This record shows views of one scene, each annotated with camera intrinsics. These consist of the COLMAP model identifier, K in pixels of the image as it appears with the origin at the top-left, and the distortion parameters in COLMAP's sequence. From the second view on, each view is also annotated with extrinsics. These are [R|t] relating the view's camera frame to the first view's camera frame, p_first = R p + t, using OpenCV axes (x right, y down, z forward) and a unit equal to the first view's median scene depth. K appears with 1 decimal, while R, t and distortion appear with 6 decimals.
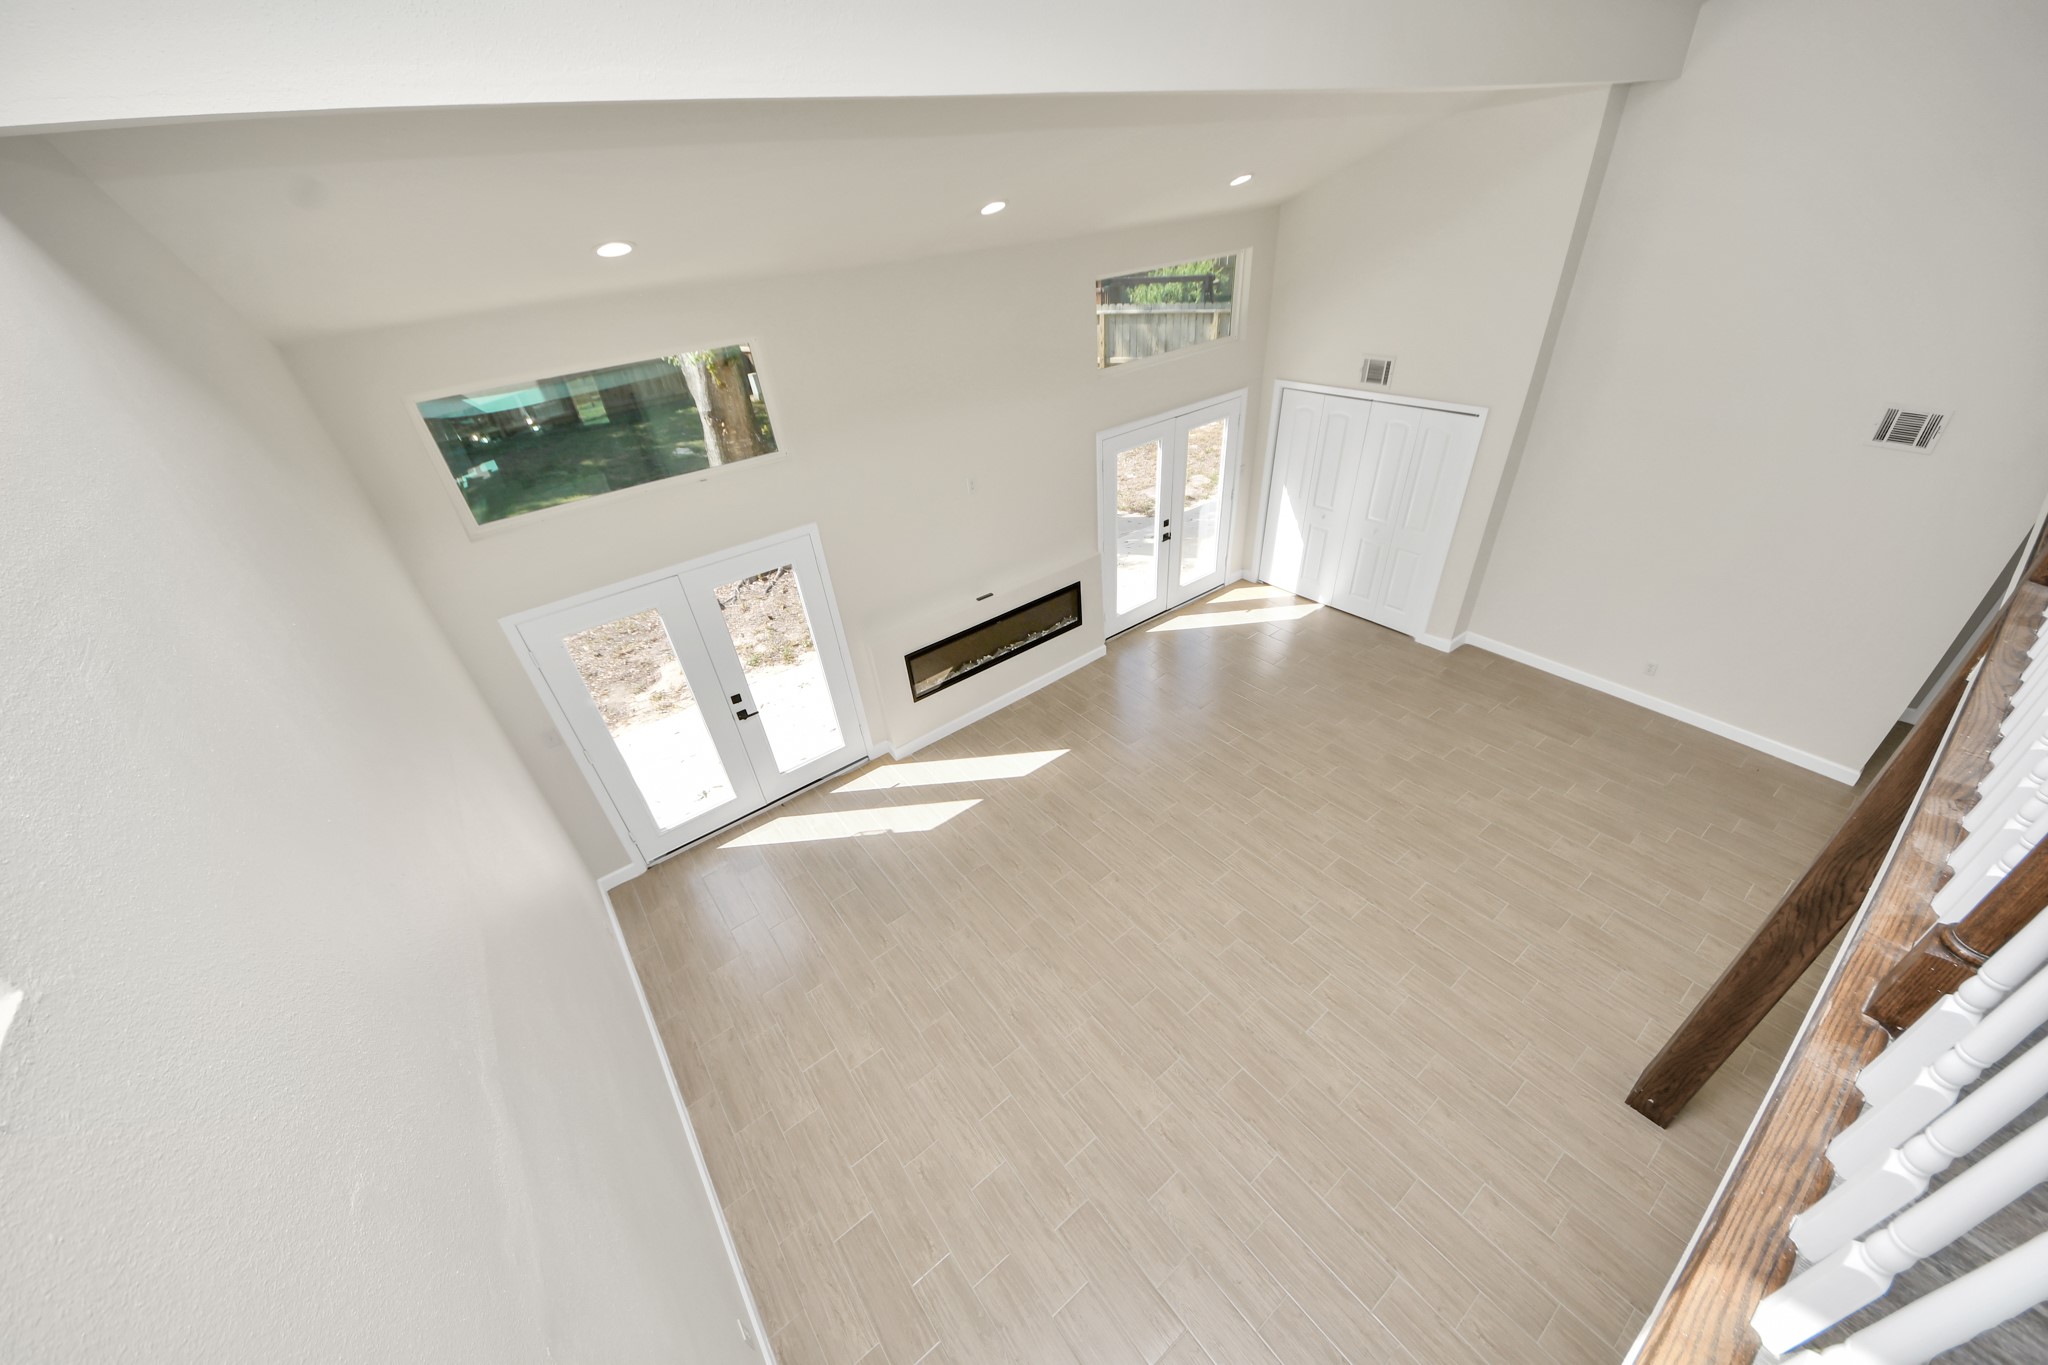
lens RADIAL K [[714.1, 0, 1016.9], [0, 714.1, 710.6], [0, 0, 1]] dist [0.000016, -0.000006]
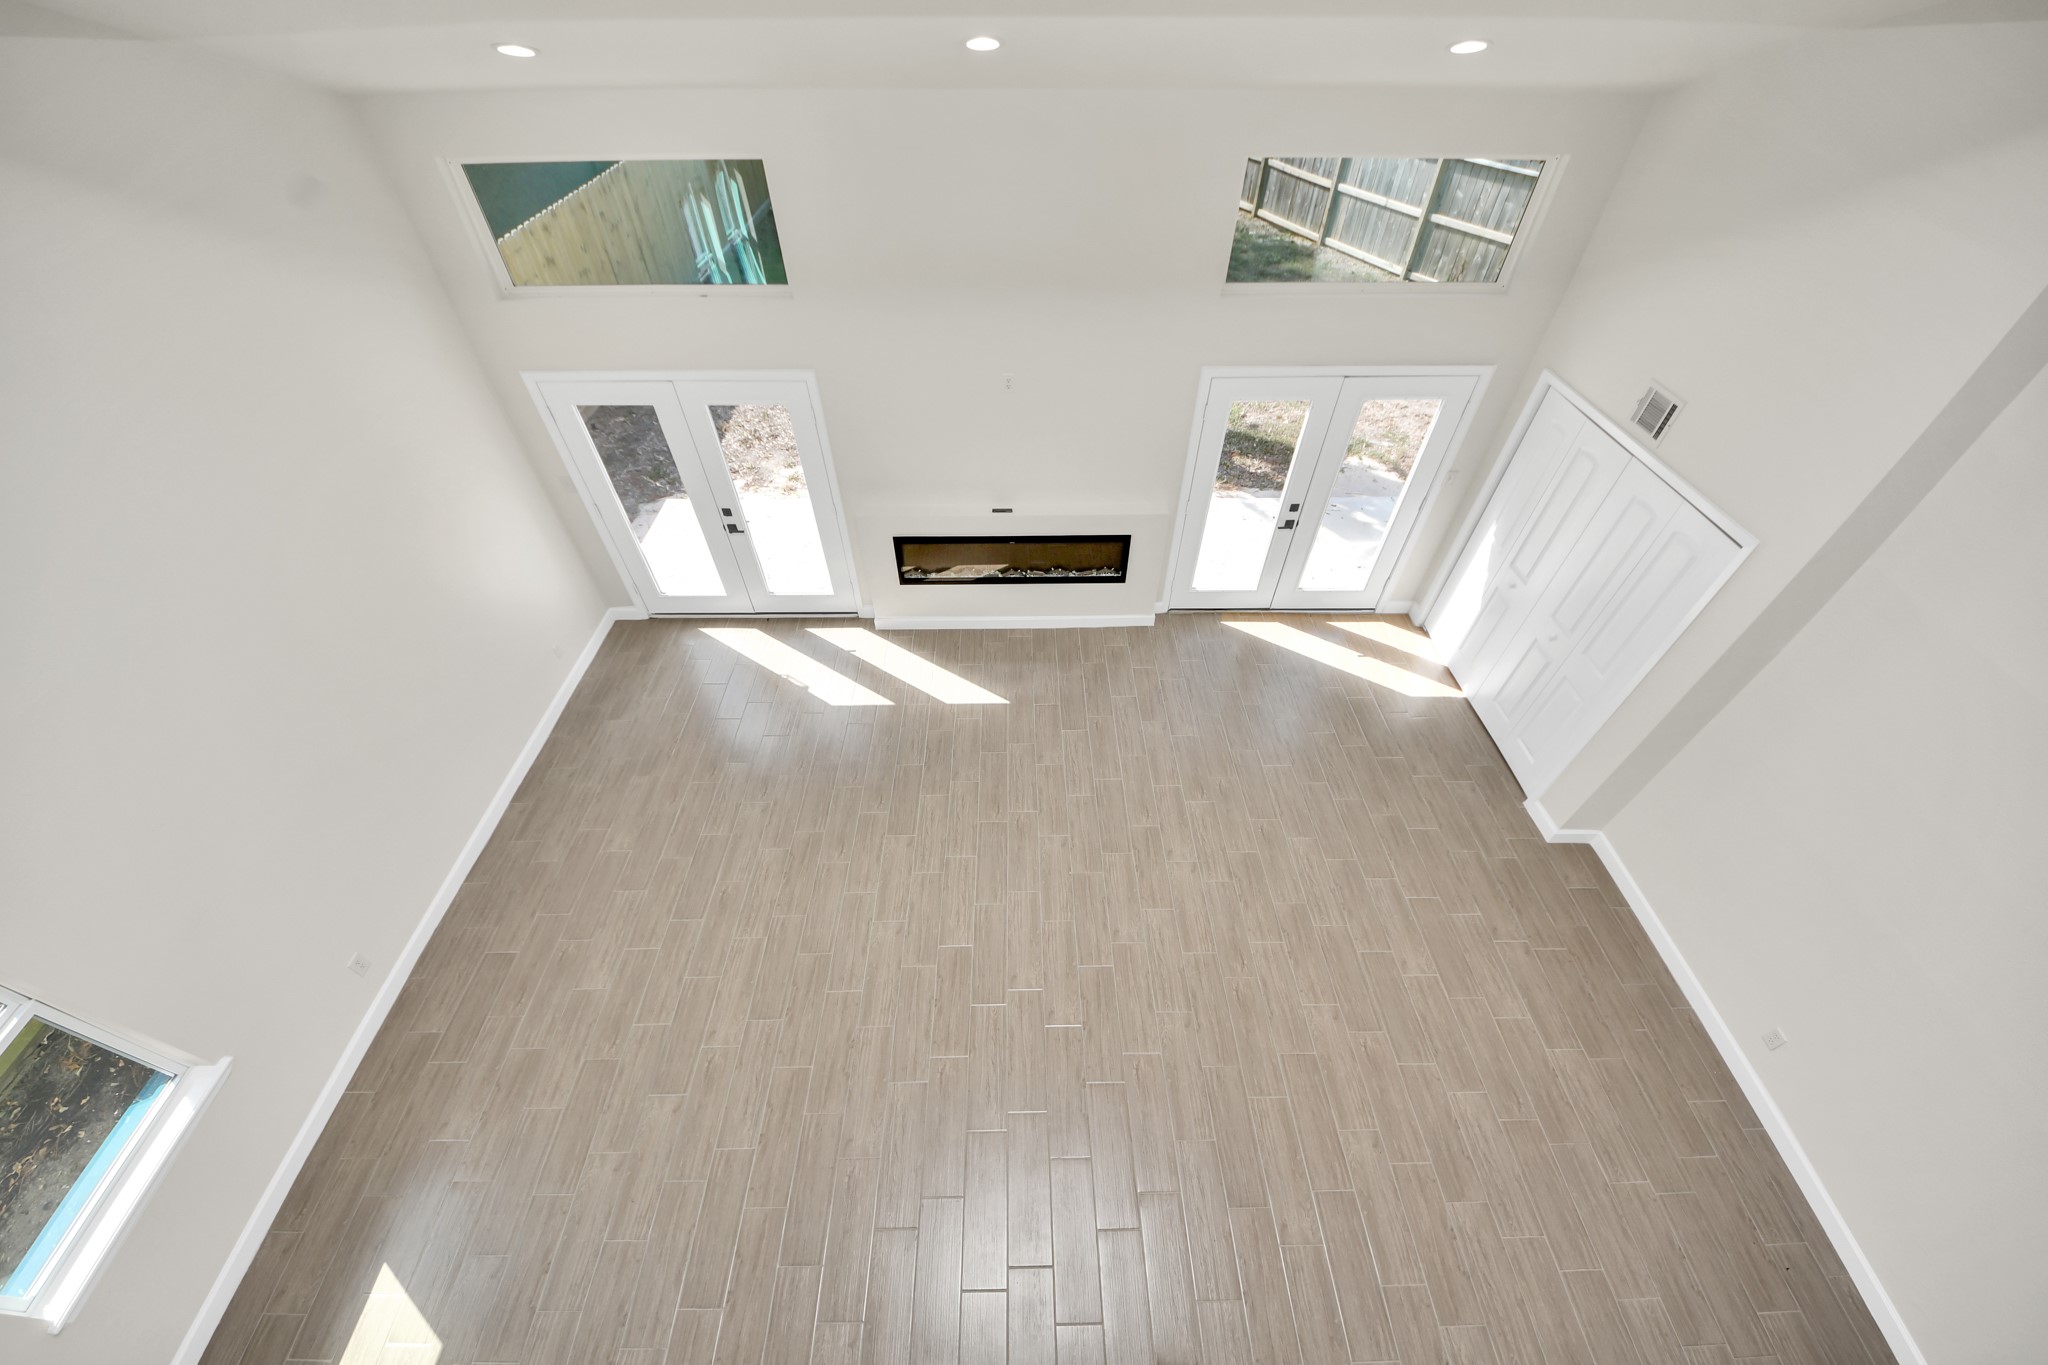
lens RADIAL K [[720.7, 0, 1020.6], [0, 720.7, 702.7], [0, 0, 1]] dist [0.001117, -0.000190]
pose [[0.804516, 0.482645, -0.346133, 0.445132], [-0.400784, 0.871260, 0.283336, -0.234414], [0.438322, -0.089224, 0.894379, 0.185051]]
